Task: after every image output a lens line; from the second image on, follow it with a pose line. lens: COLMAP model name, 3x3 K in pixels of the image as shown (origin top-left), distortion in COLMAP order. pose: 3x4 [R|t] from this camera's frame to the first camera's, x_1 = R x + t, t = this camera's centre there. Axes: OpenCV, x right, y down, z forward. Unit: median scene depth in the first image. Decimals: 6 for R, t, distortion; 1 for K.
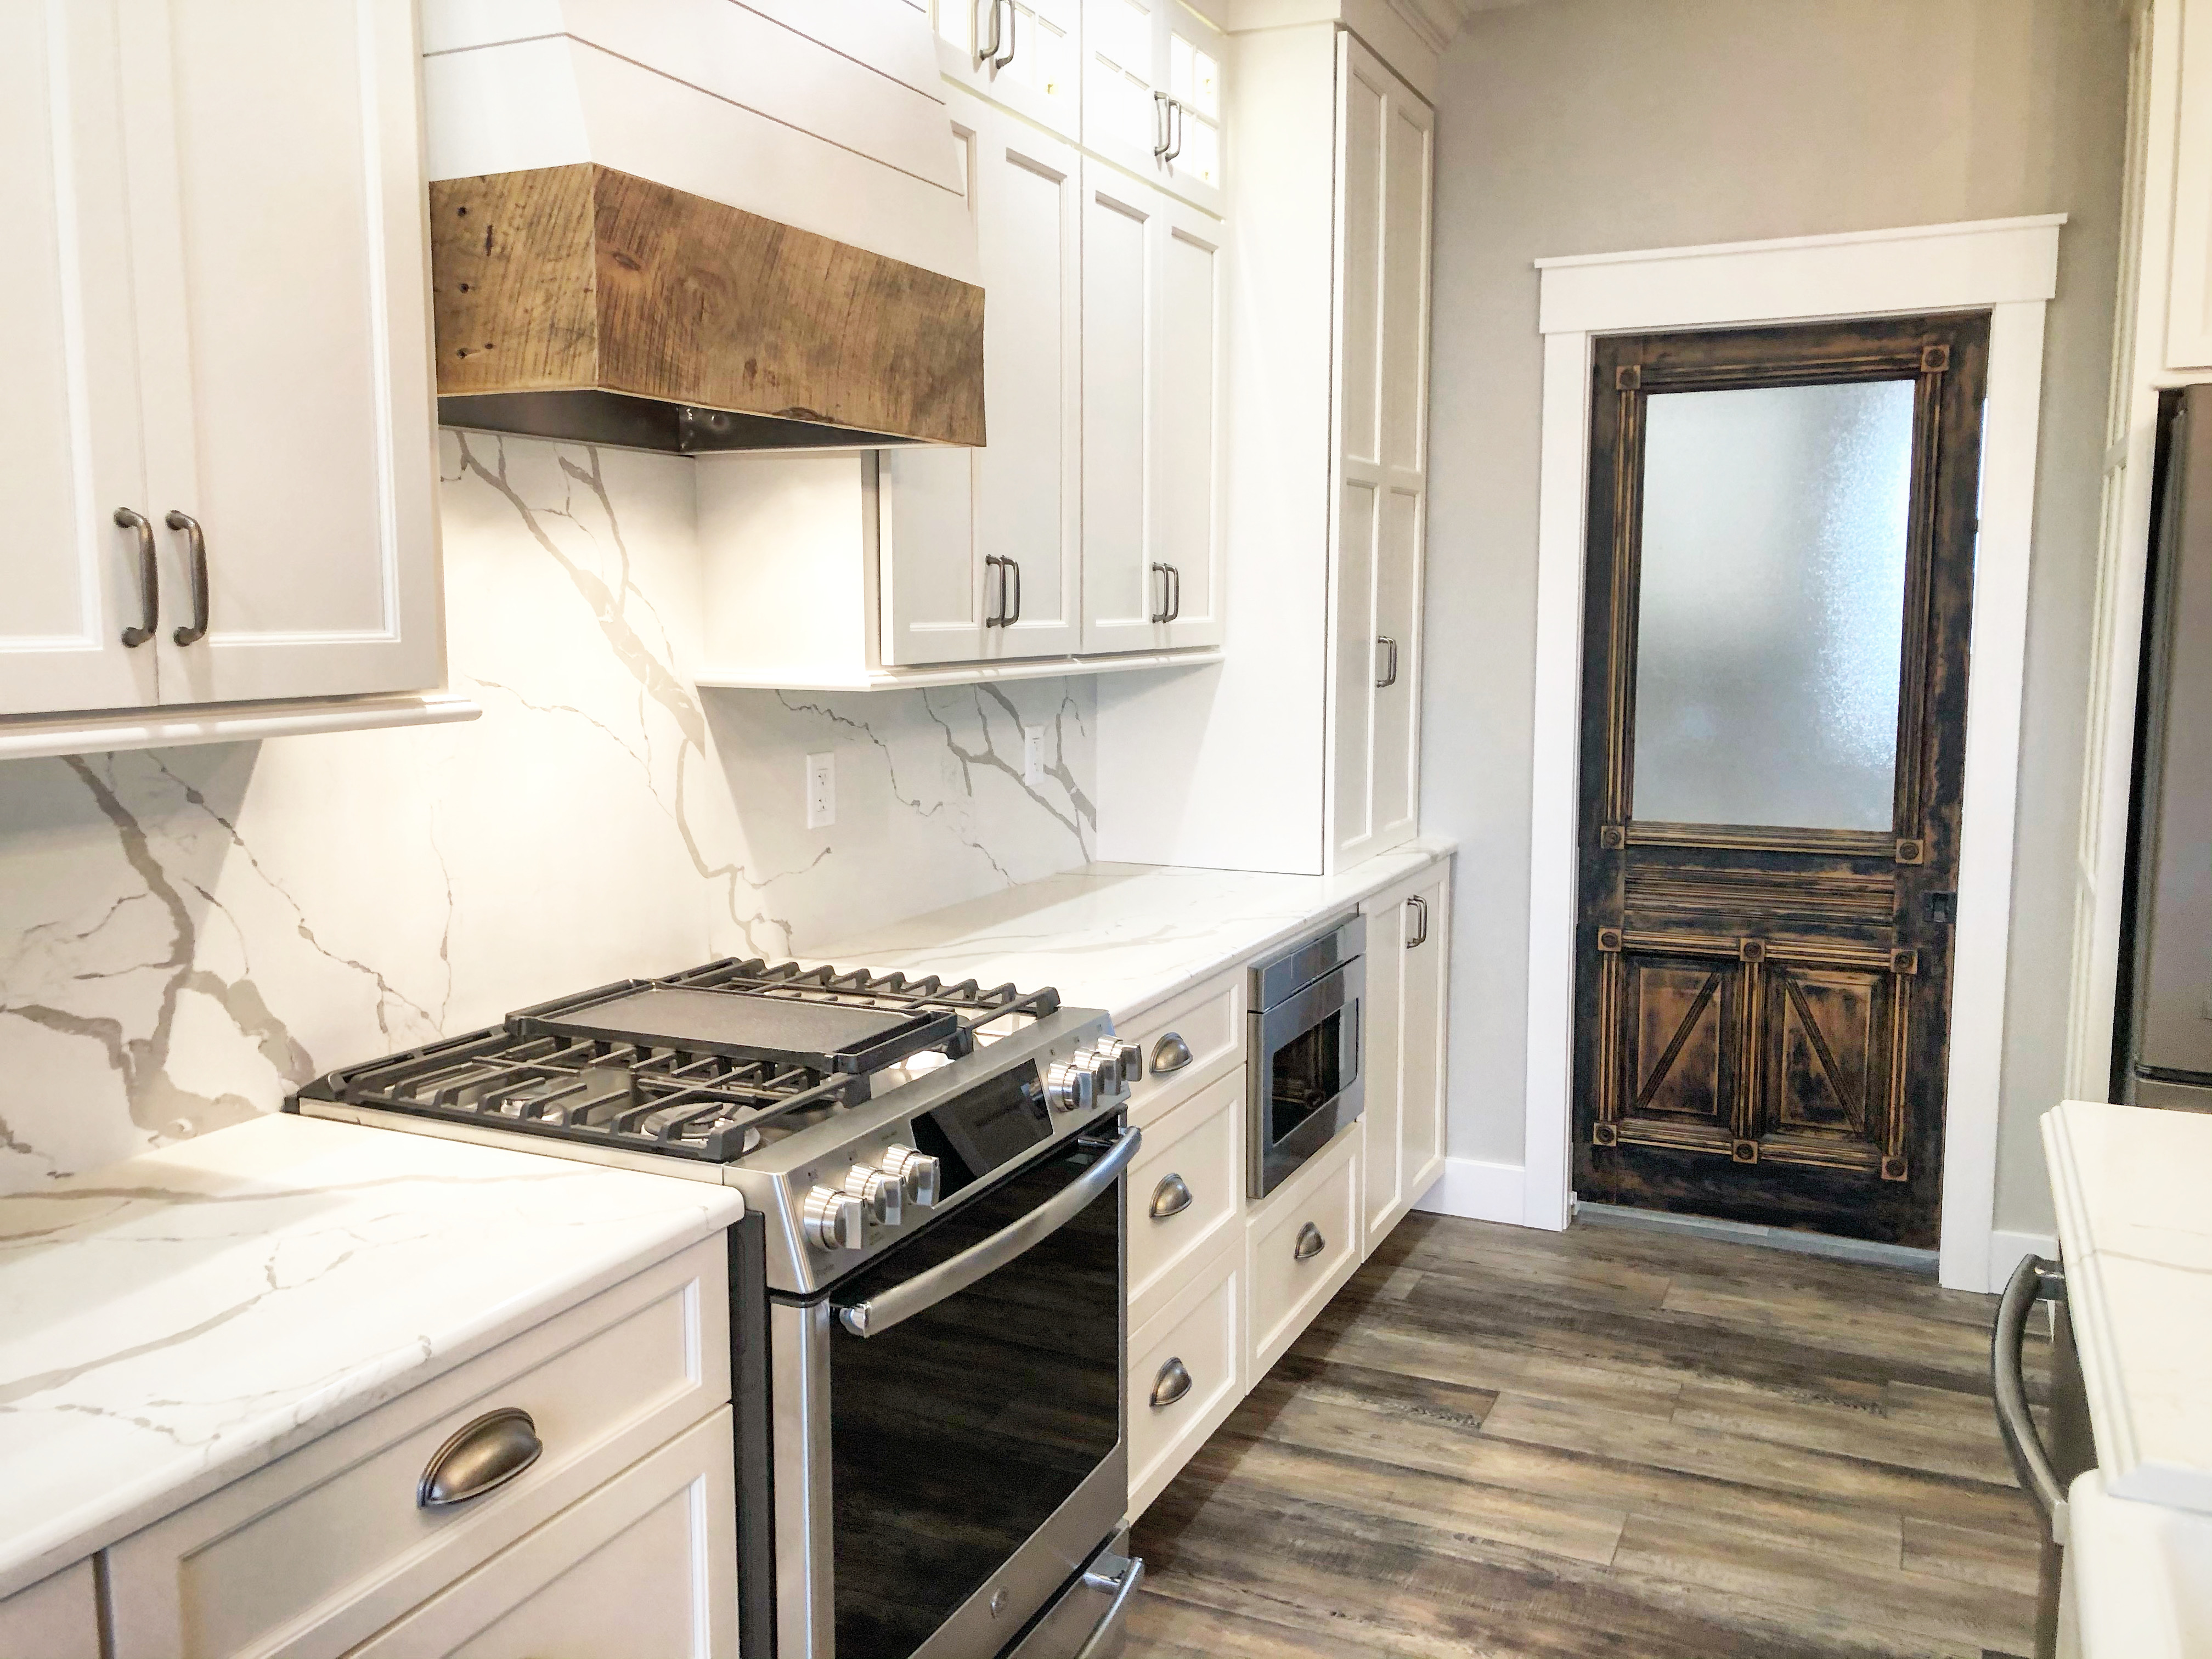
lens RADIAL K [[1812.3, 0, 1081.8], [0, 1812.3, 818.4], [0, 0, 1]] dist [0.002369, 0.002963]
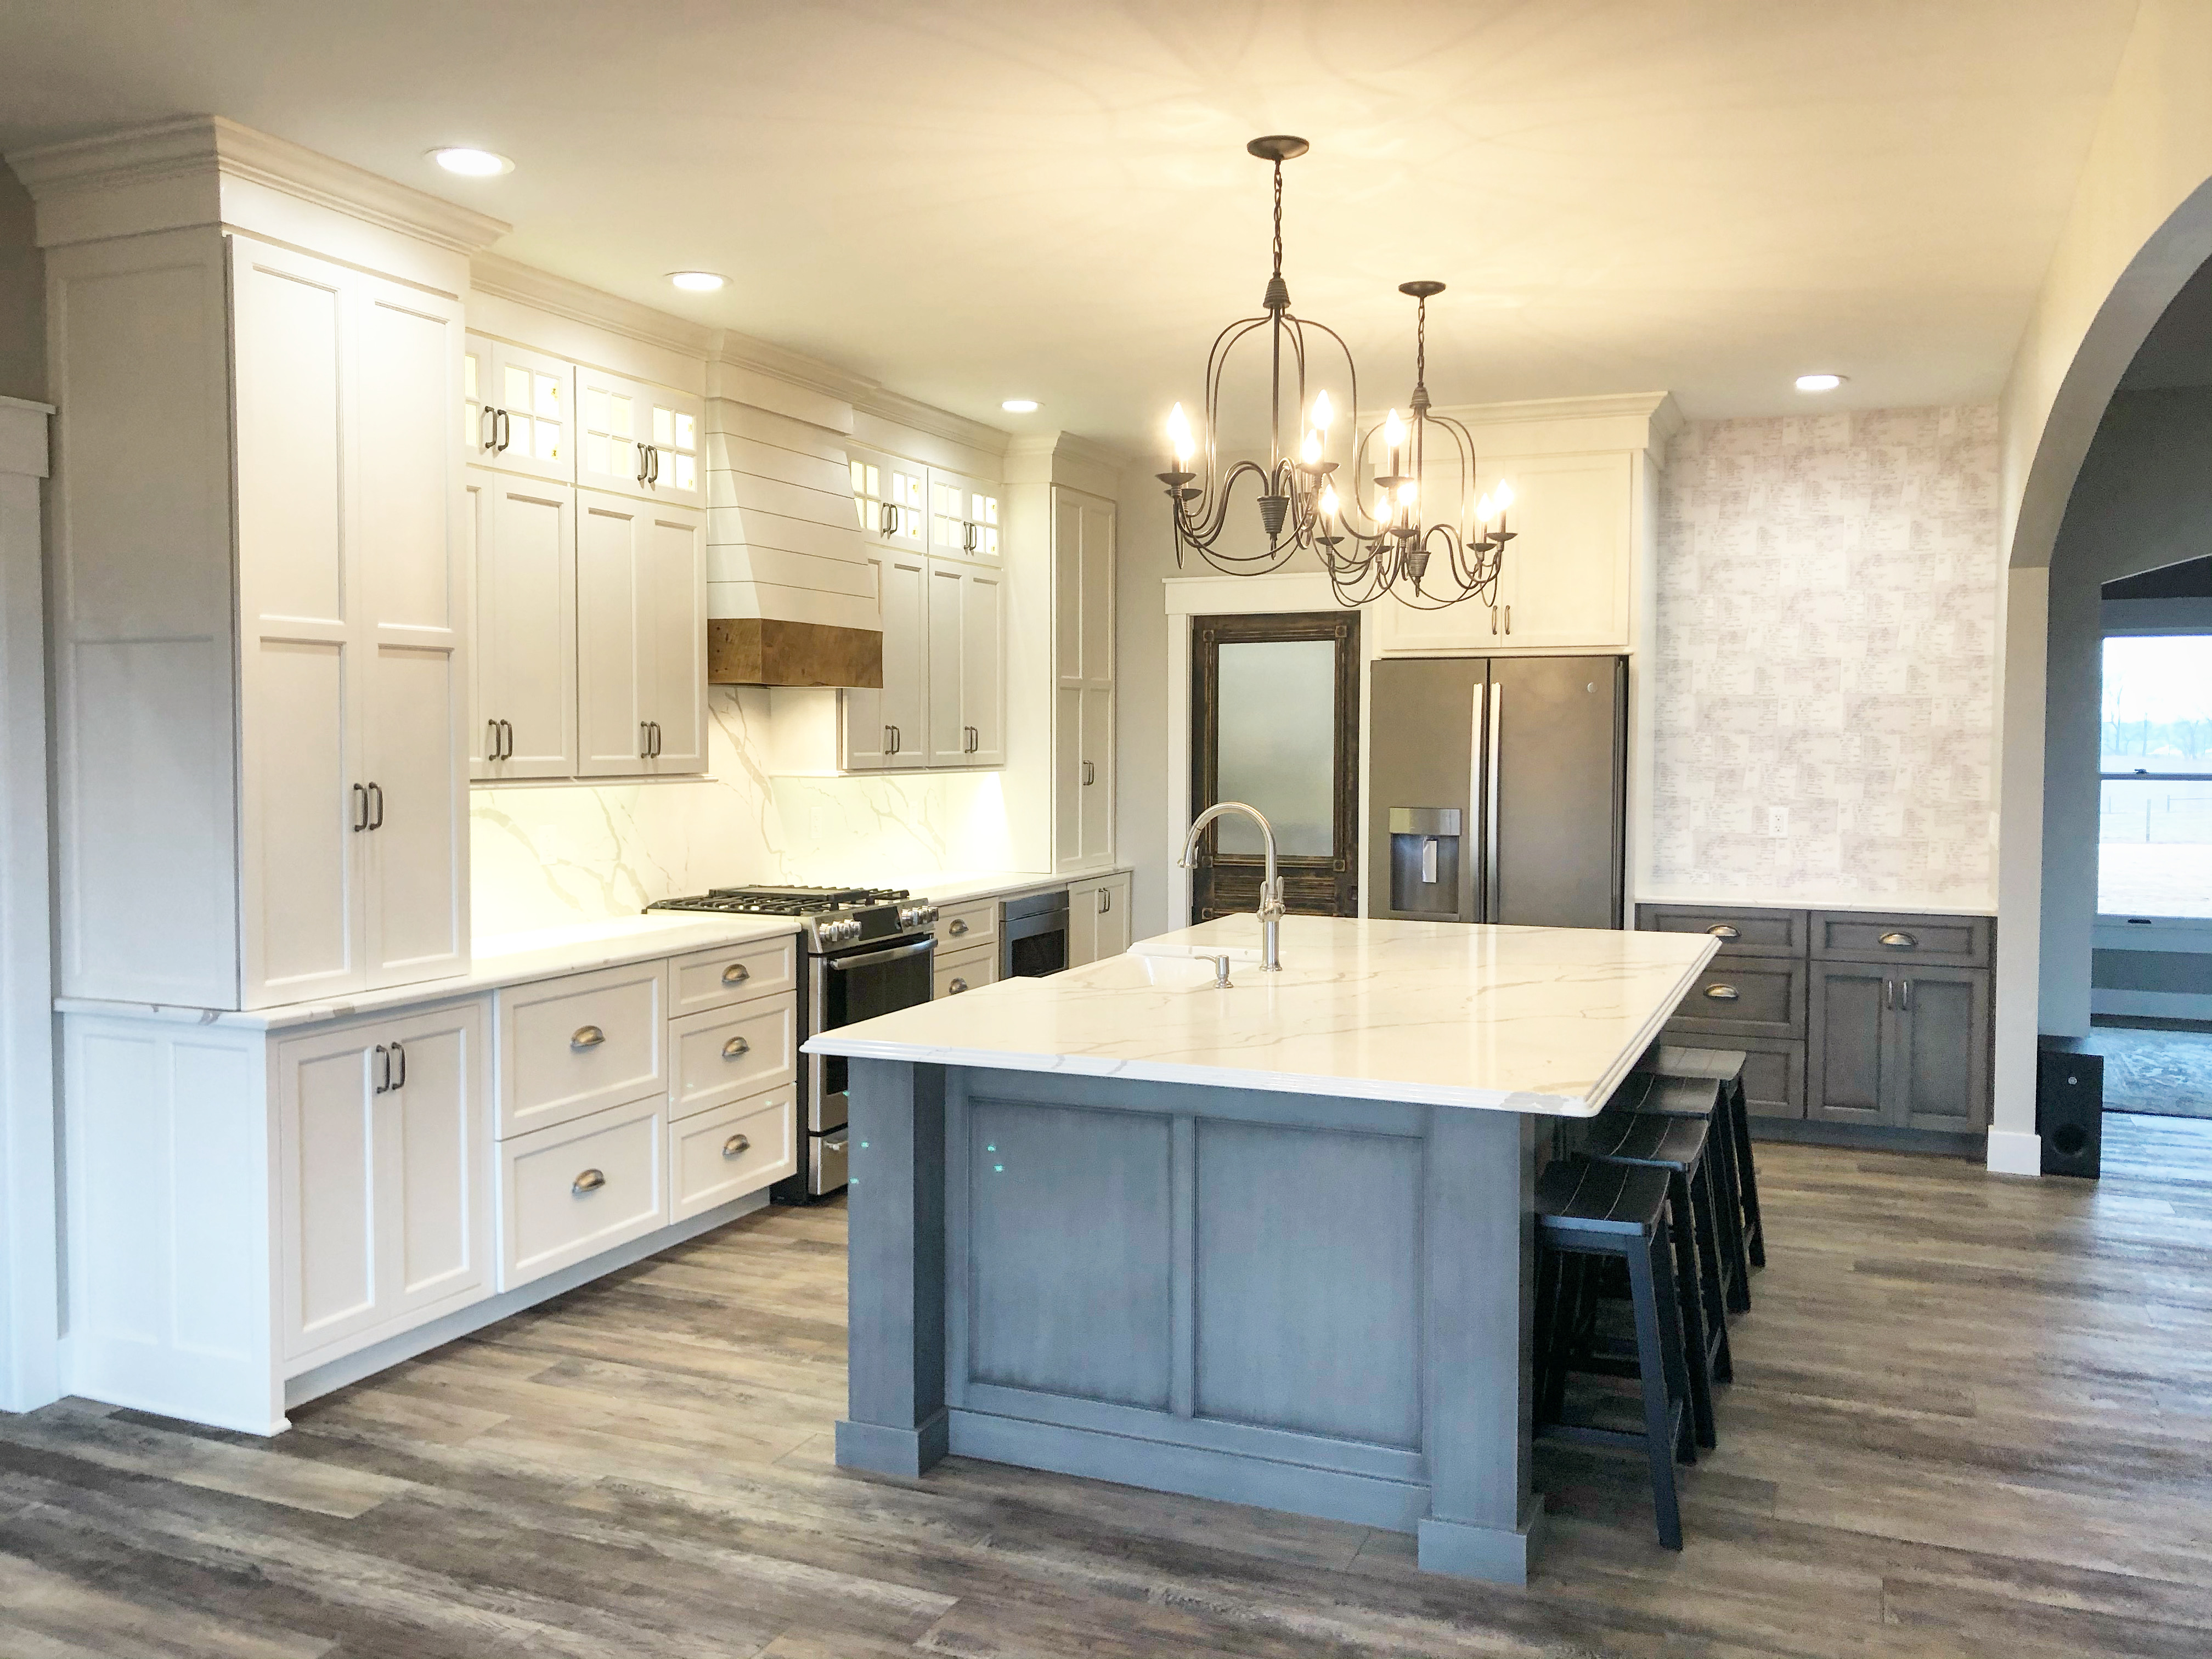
lens RADIAL K [[1812.3, 0, 1121.8], [0, 1812.3, 838.1], [0, 0, 1]] dist [0.002369, 0.002963]
pose [[0.998653, 0.004306, 0.051707, 0.173096], [-0.001225, 0.998230, -0.059461, 0.188019], [-0.051871, 0.059317, 0.996891, -1.790771]]
